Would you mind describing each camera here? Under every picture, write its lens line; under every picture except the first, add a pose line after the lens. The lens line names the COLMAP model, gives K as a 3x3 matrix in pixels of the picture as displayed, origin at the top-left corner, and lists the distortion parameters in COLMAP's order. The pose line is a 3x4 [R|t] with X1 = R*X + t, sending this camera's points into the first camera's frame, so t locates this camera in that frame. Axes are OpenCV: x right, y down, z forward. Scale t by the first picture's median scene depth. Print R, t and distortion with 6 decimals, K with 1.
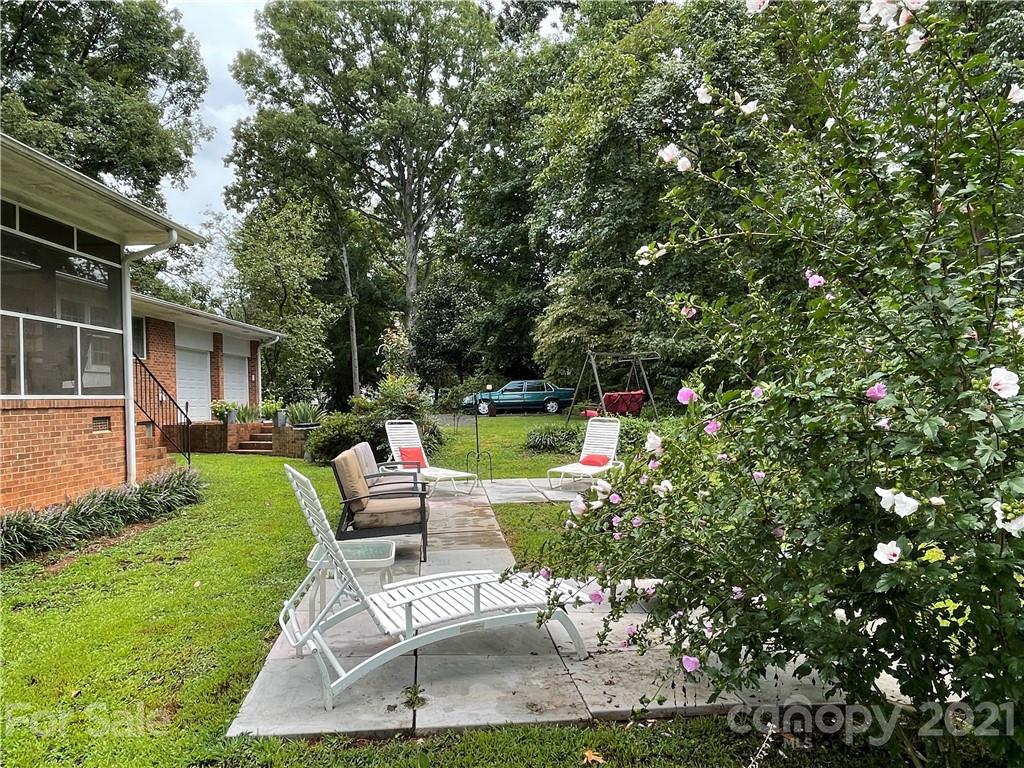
lens RADIAL K [[688.0, 0, 514.2], [0, 688.0, 386.4], [0, 0, 1]] dist [0.007467, -0.015104]
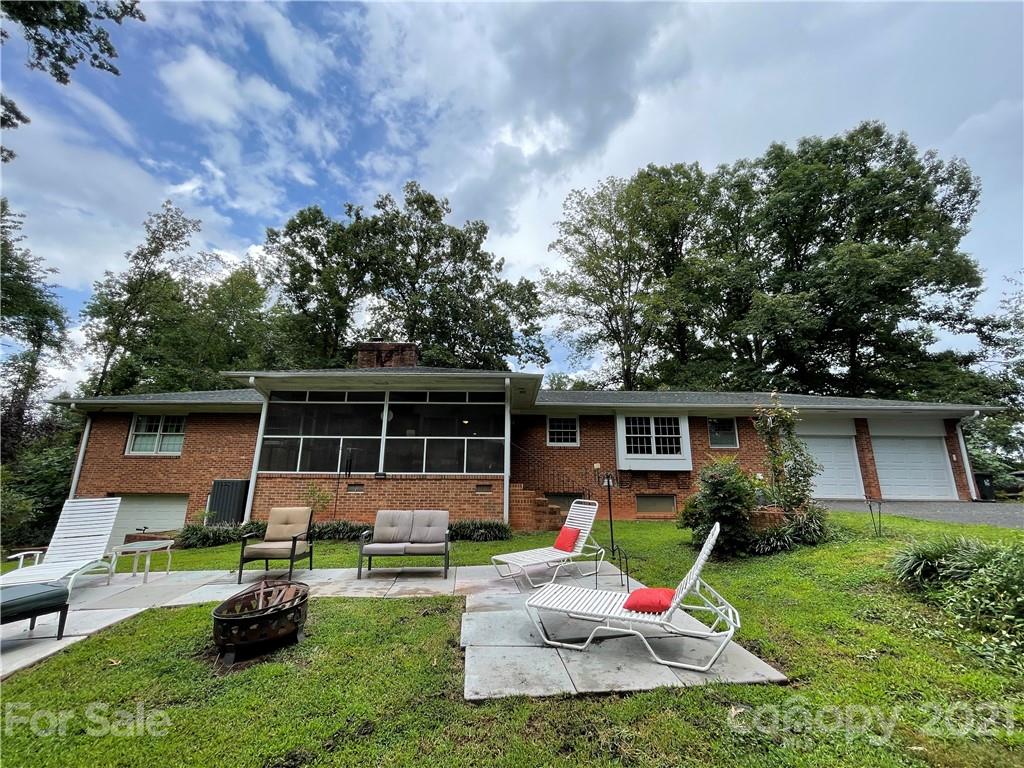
lens RADIAL K [[412.0, 0, 512.8], [0, 412.0, 386.3], [0, 0, 1]] dist [0.001924, 0.000052]
pose [[-0.009946, -0.202870, -0.979155, 0.153101], [0.005533, 0.979177, -0.202931, 0.002377], [0.999935, -0.007436, -0.008616, 0.292009]]
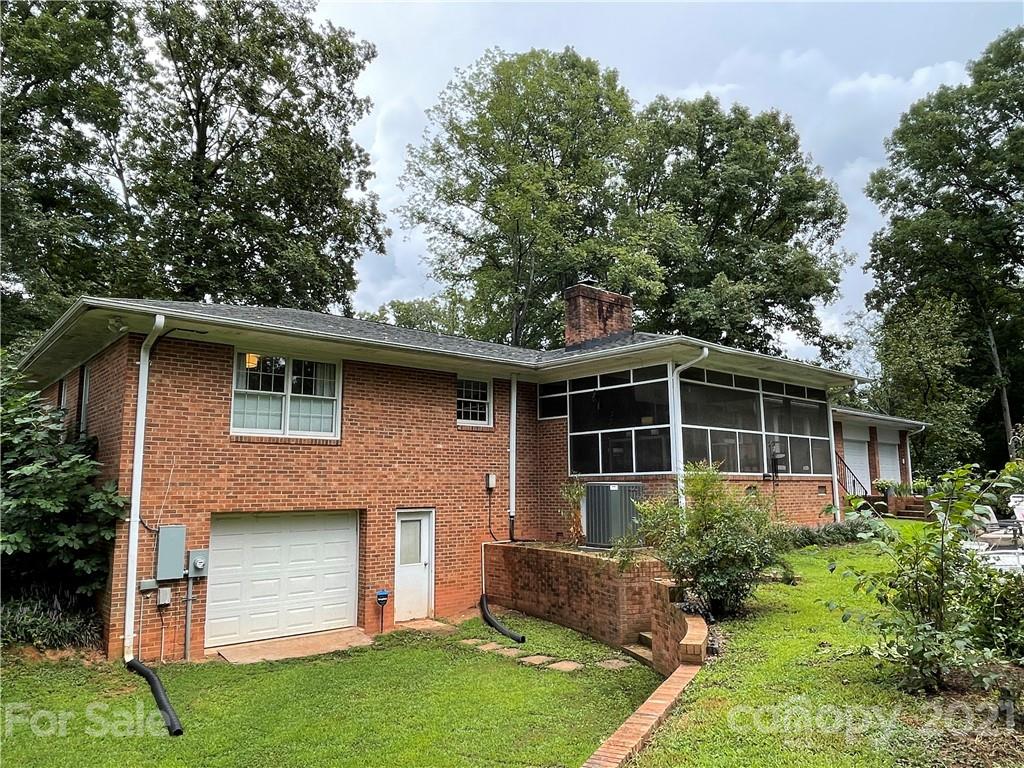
lens RADIAL K [[688.0, 0, 513.1], [0, 688.0, 387.2], [0, 0, 1]] dist [0.007467, -0.015104]
pose [[0.646006, -0.081655, -0.758953, 0.076298], [-0.004116, 0.993875, -0.110433, -0.003184], [0.763322, 0.074464, 0.641713, -0.221348]]
